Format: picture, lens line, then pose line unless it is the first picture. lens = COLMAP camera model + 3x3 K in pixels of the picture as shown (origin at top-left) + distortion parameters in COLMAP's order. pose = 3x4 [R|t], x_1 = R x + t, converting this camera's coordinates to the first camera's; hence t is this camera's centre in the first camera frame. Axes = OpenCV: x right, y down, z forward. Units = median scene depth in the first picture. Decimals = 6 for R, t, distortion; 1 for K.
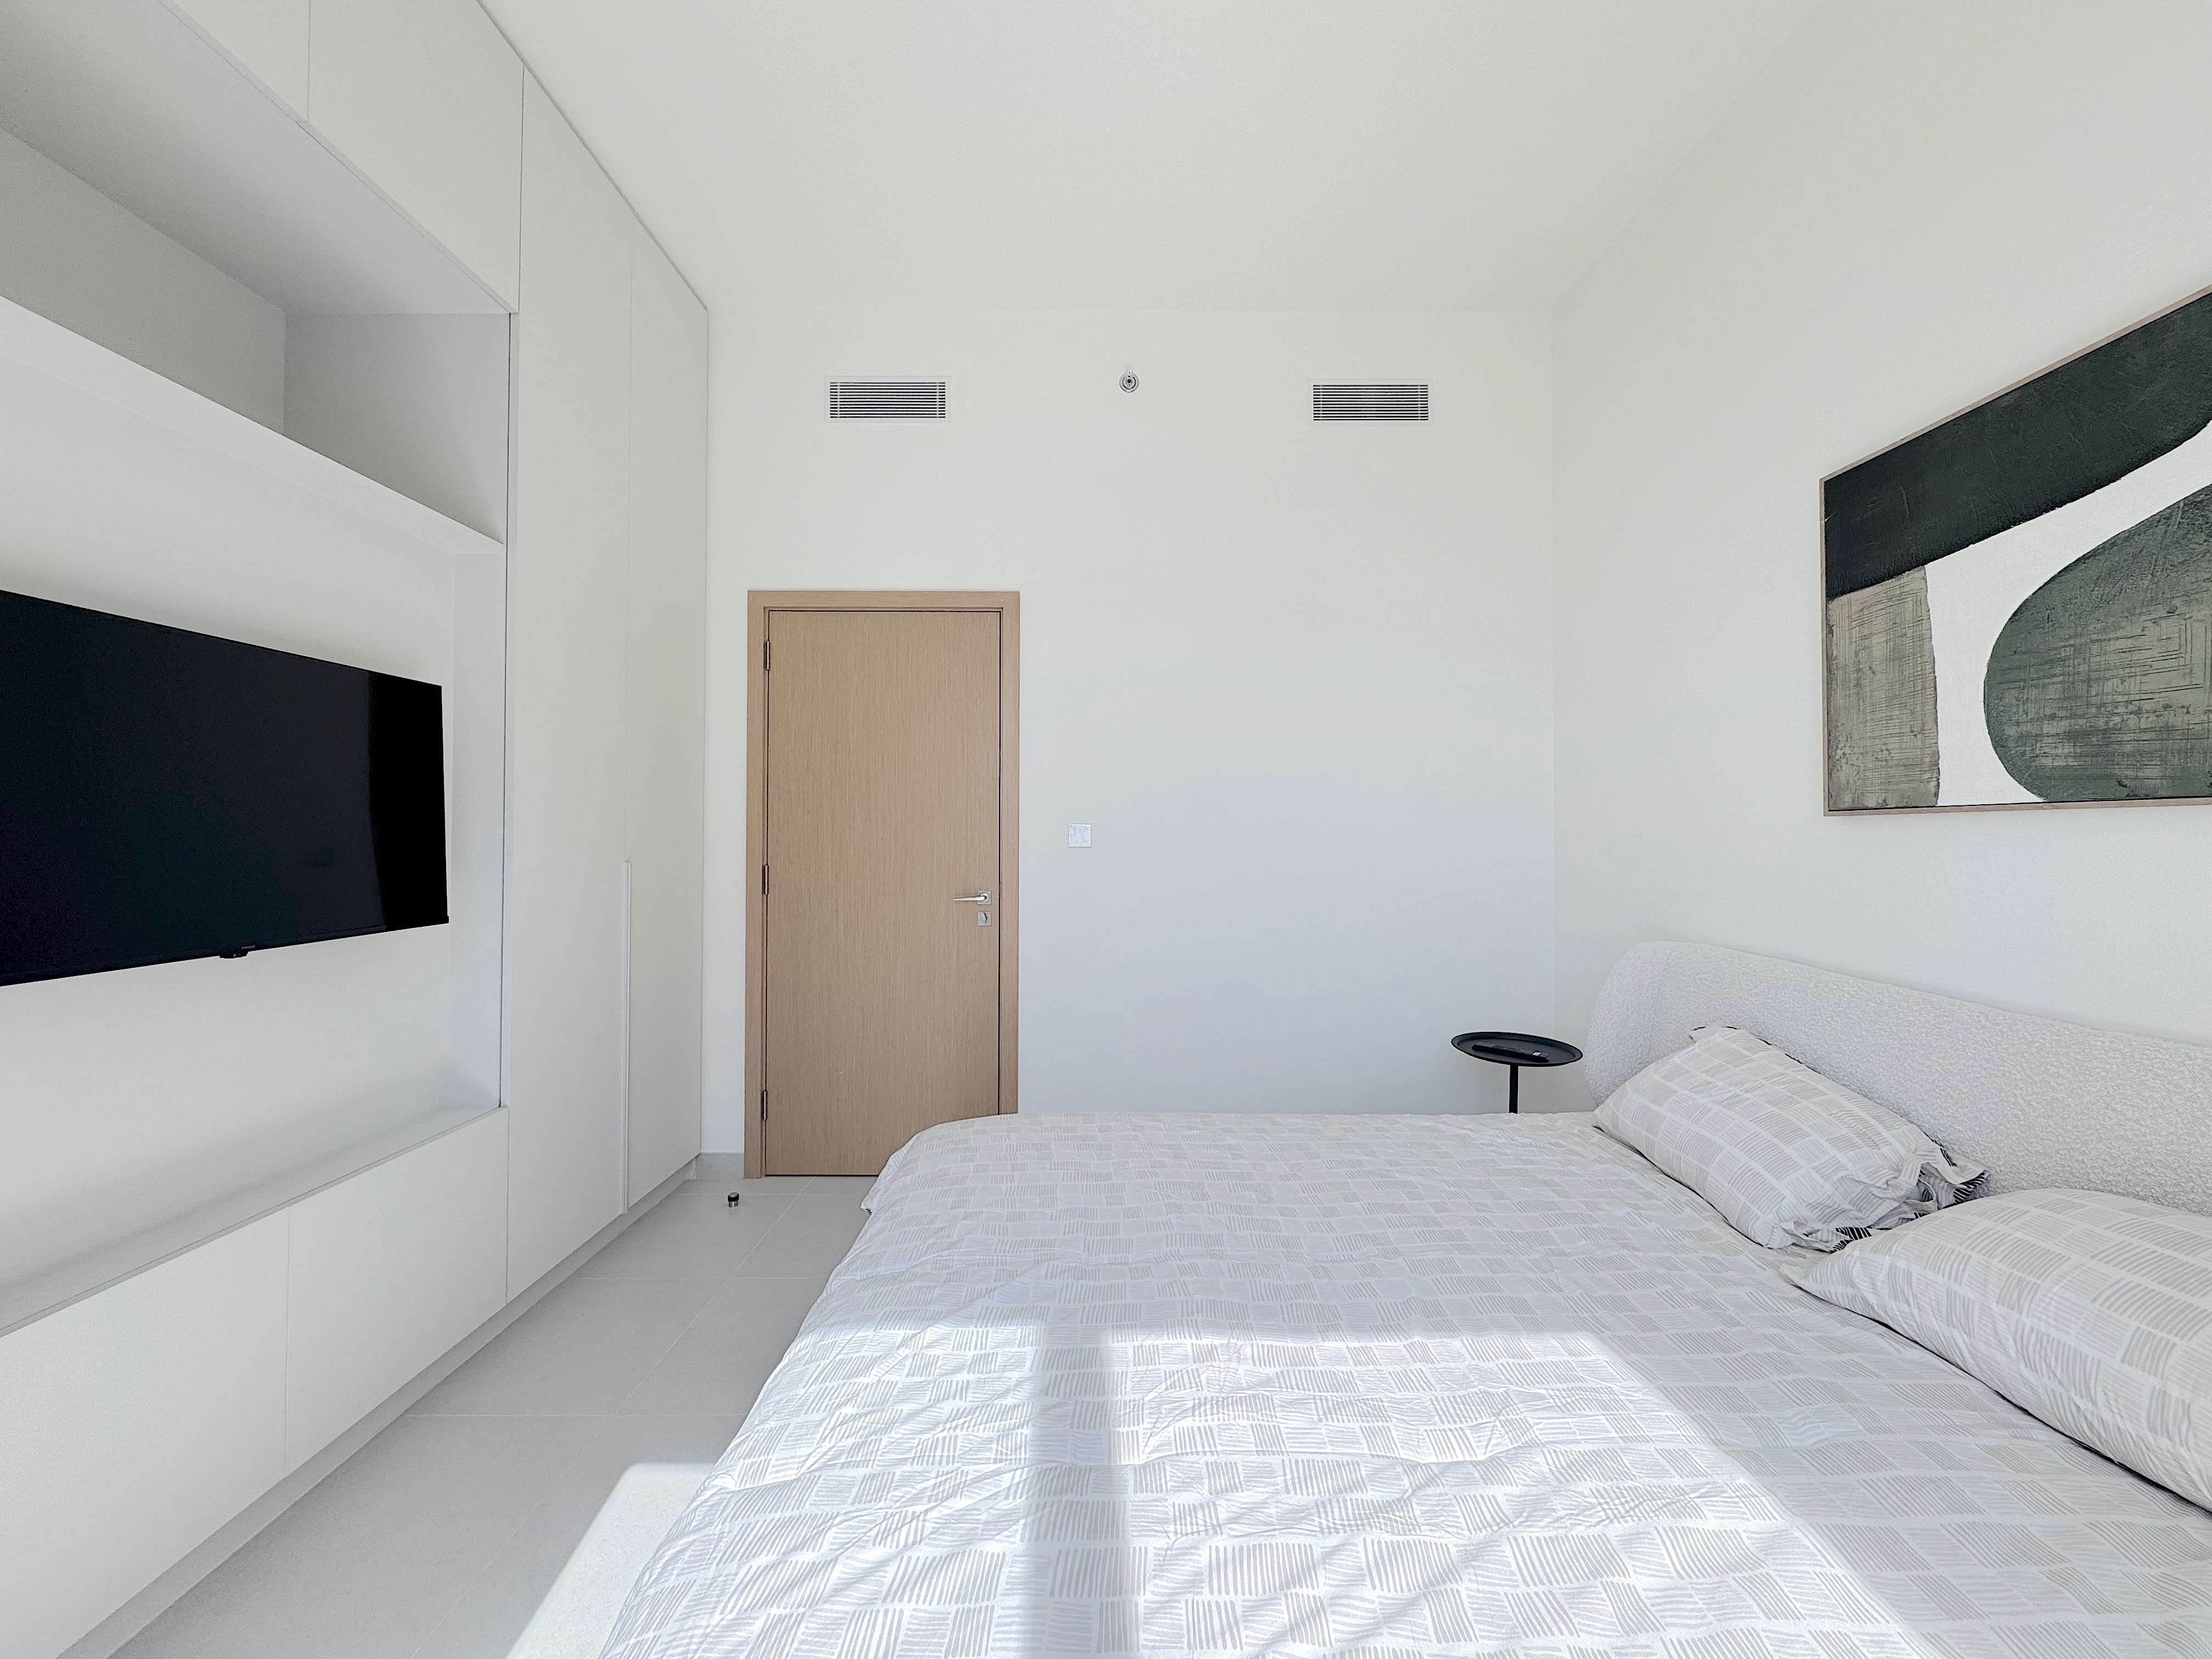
lens RADIAL K [[883.4, 0, 1101.0], [0, 883.4, 826.5], [0, 0, 1]] dist [-0.000322, -0.000039]
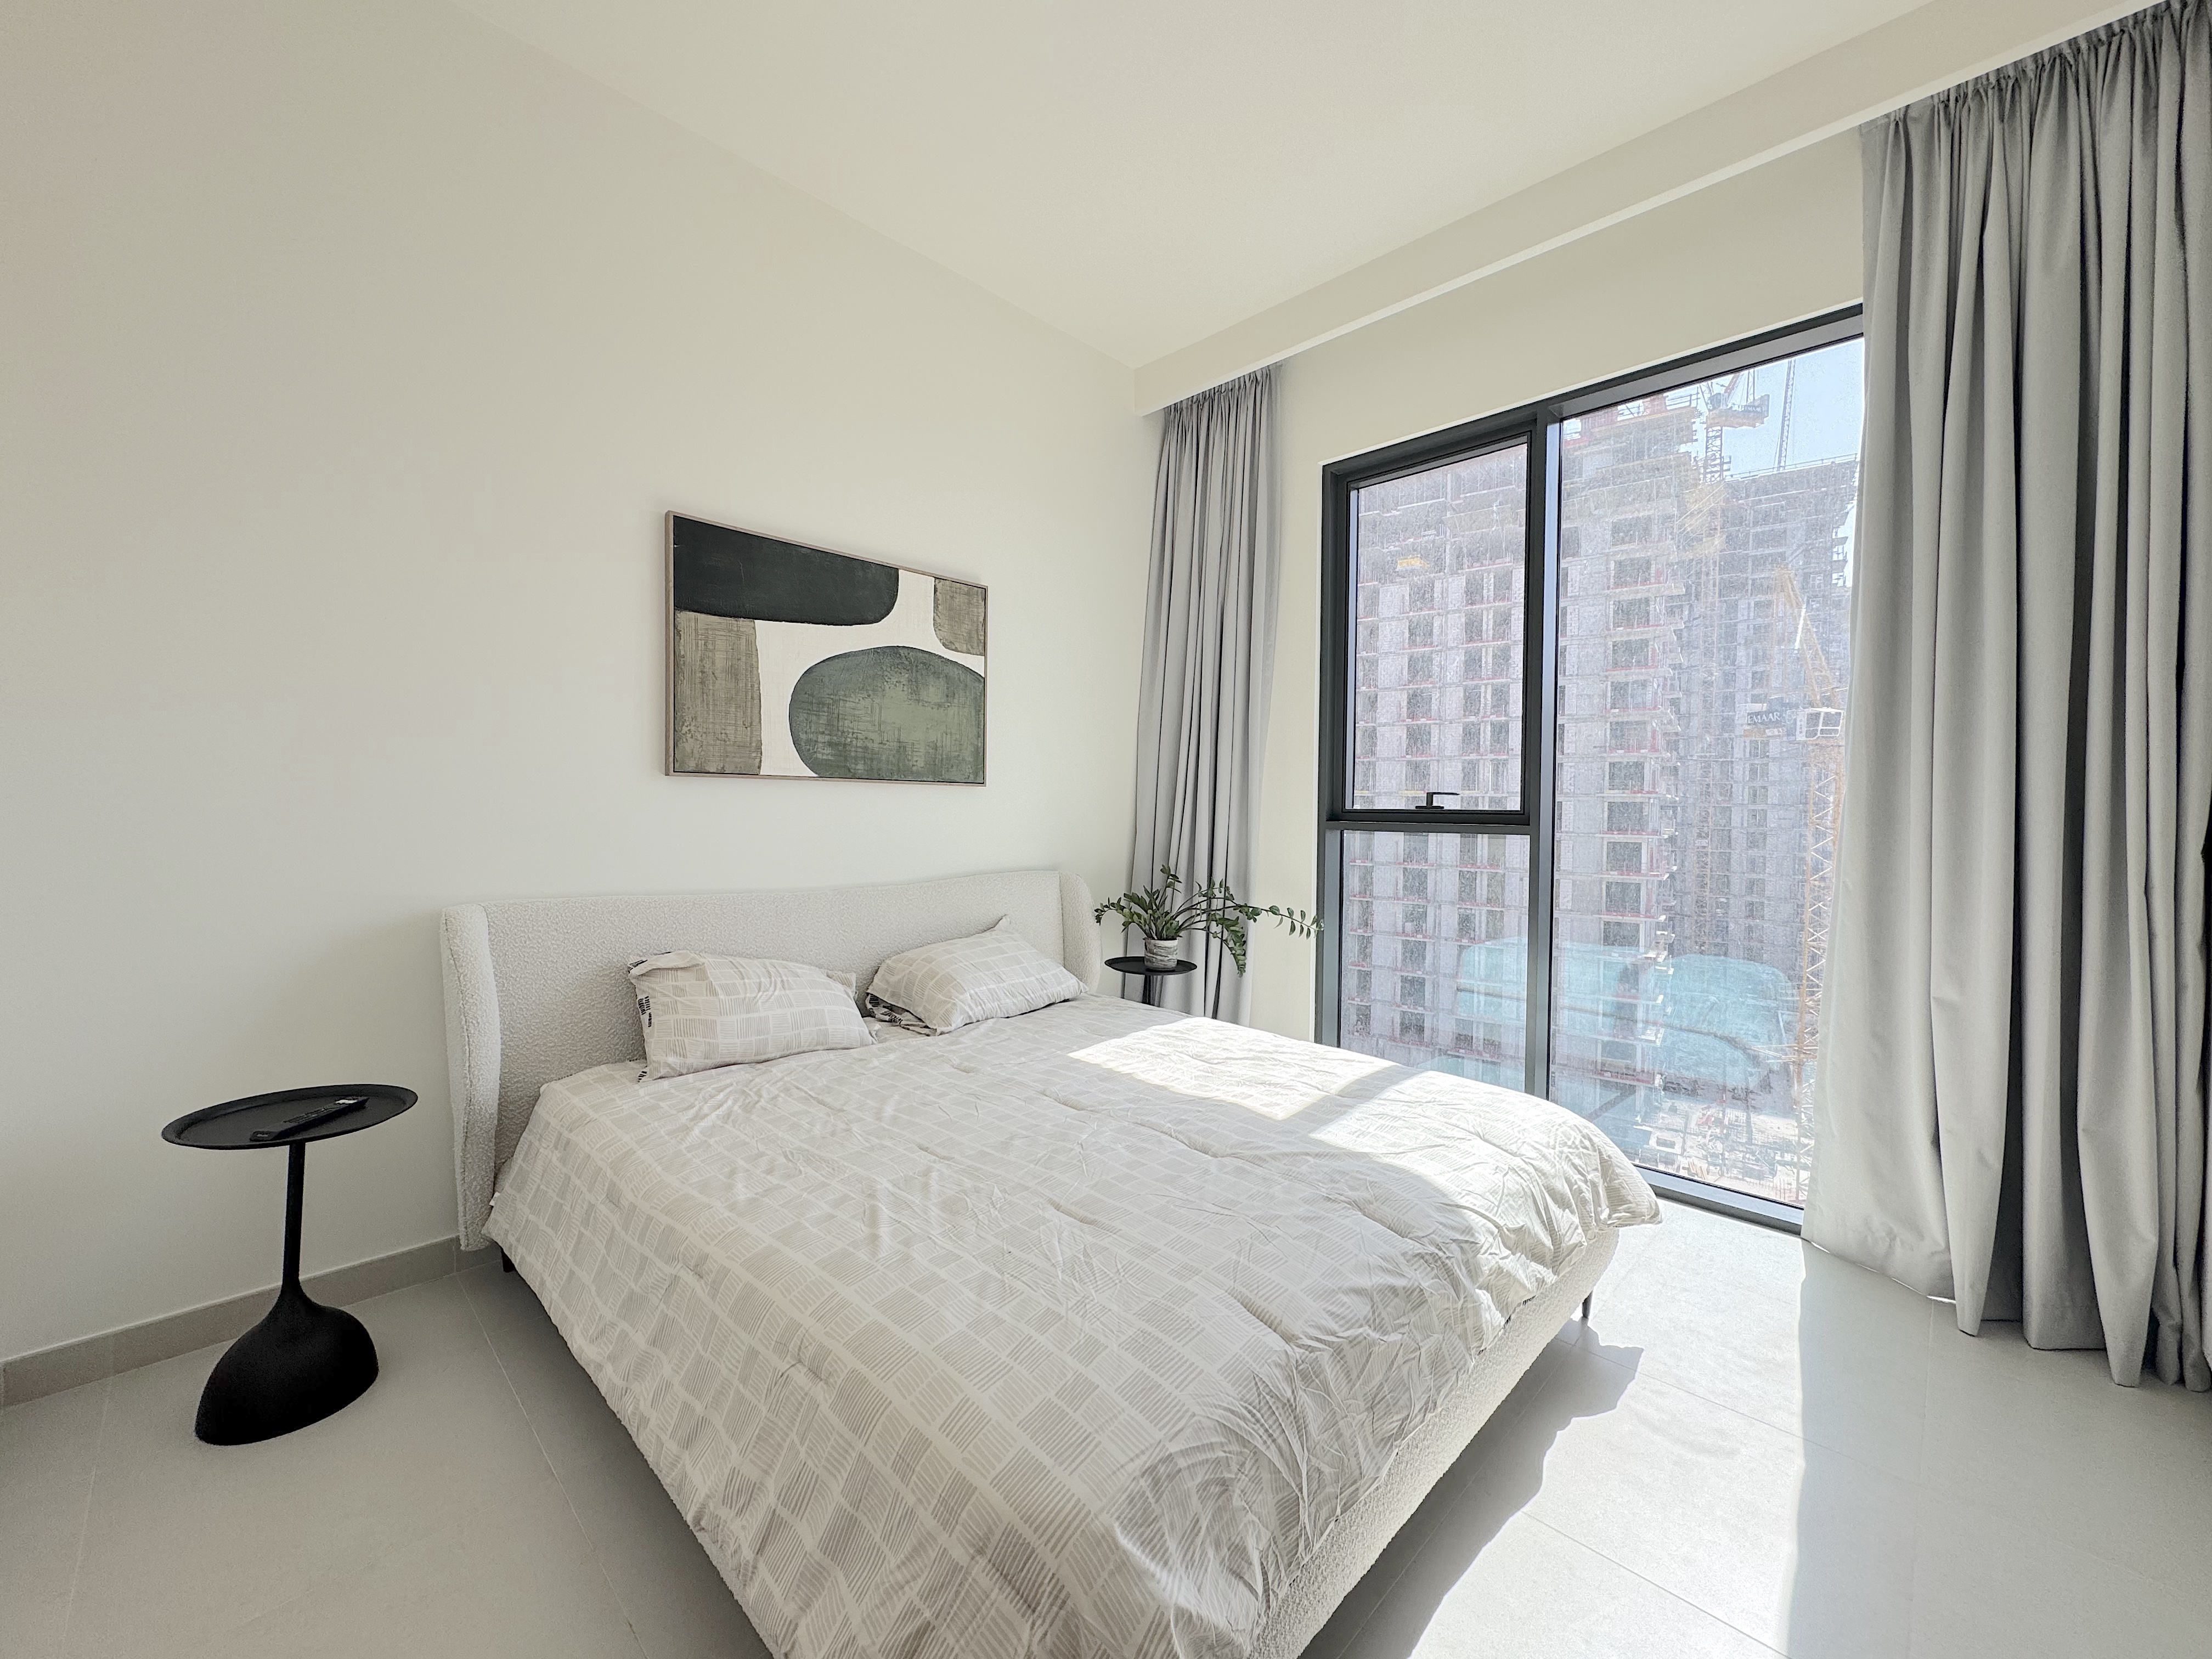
lens RADIAL K [[883.4, 0, 1101.0], [0, 883.4, 826.5], [0, 0, 1]] dist [-0.000322, -0.000039]
pose [[-0.710348, -0.021944, 0.703508, -0.617253], [-0.021889, 0.999719, 0.009080, 0.042395], [-0.703510, -0.008949, -0.710629, 1.691716]]
